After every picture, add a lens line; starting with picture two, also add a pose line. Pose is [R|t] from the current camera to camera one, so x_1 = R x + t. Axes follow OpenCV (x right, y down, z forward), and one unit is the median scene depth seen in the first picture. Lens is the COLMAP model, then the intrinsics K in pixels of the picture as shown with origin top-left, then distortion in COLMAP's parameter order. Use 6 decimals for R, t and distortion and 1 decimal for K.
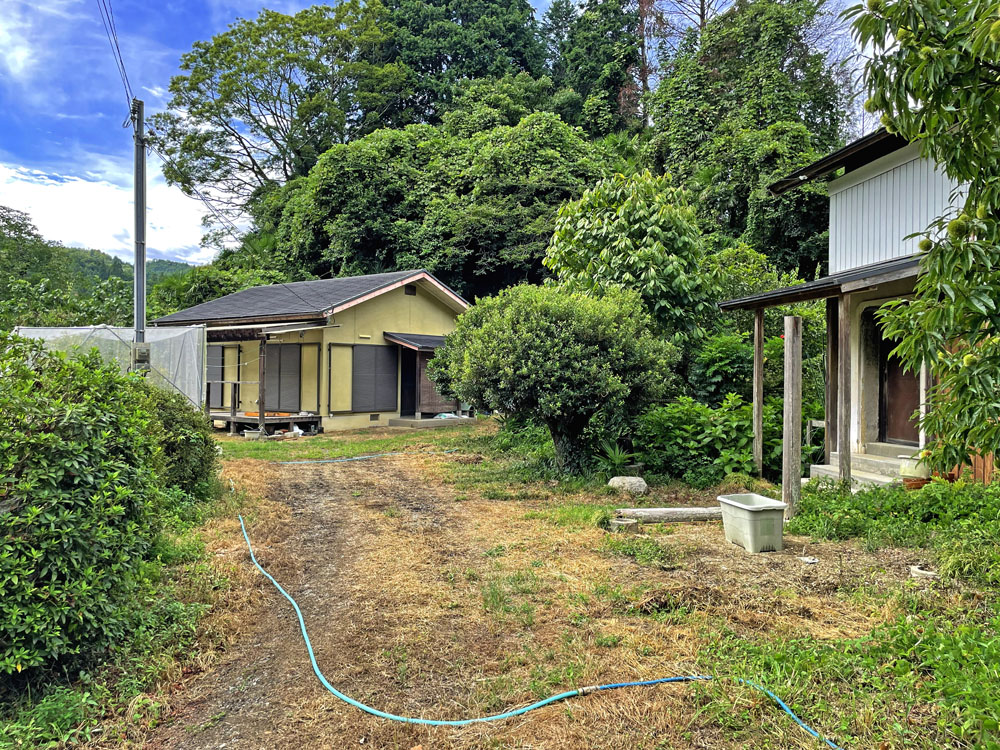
lens RADIAL K [[745.7, 0, 501.6], [0, 745.7, 373.8], [0, 0, 1]] dist [-0.062047, -0.014295]
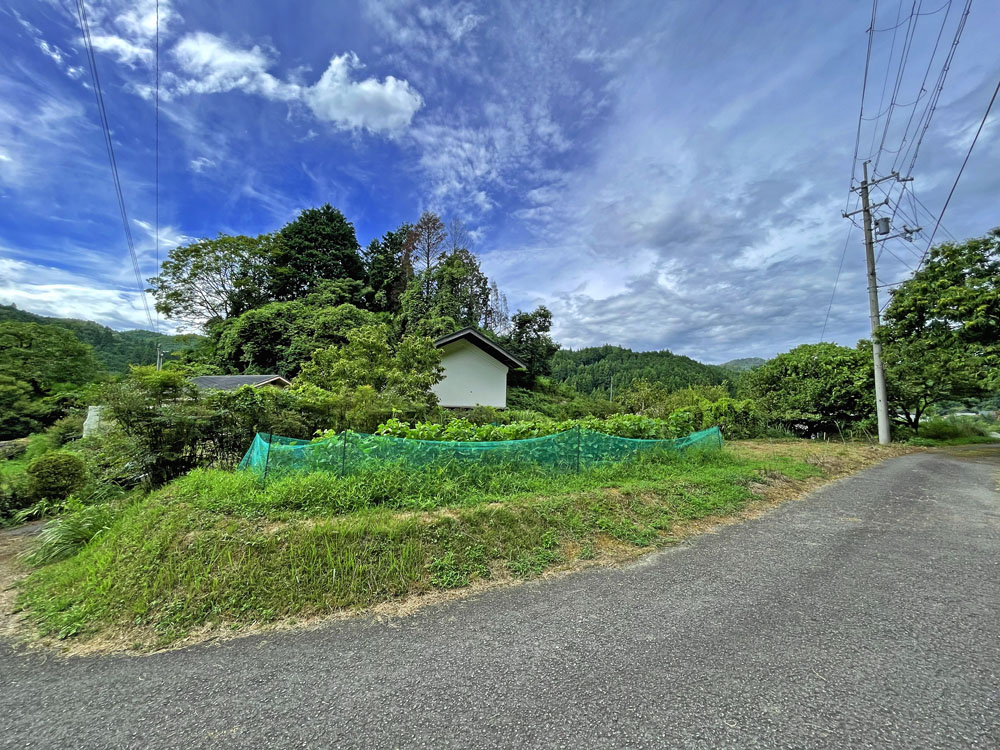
lens RADIAL K [[401.7, 0, 496.2], [0, 401.7, 376.5], [0, 0, 1]] dist [0.001208, 0.000674]
pose [[0.952589, 0.044808, 0.300942, 0.121007], [-0.023587, 0.996995, -0.073782, -0.026937], [-0.303344, 0.063186, 0.950784, -0.358144]]
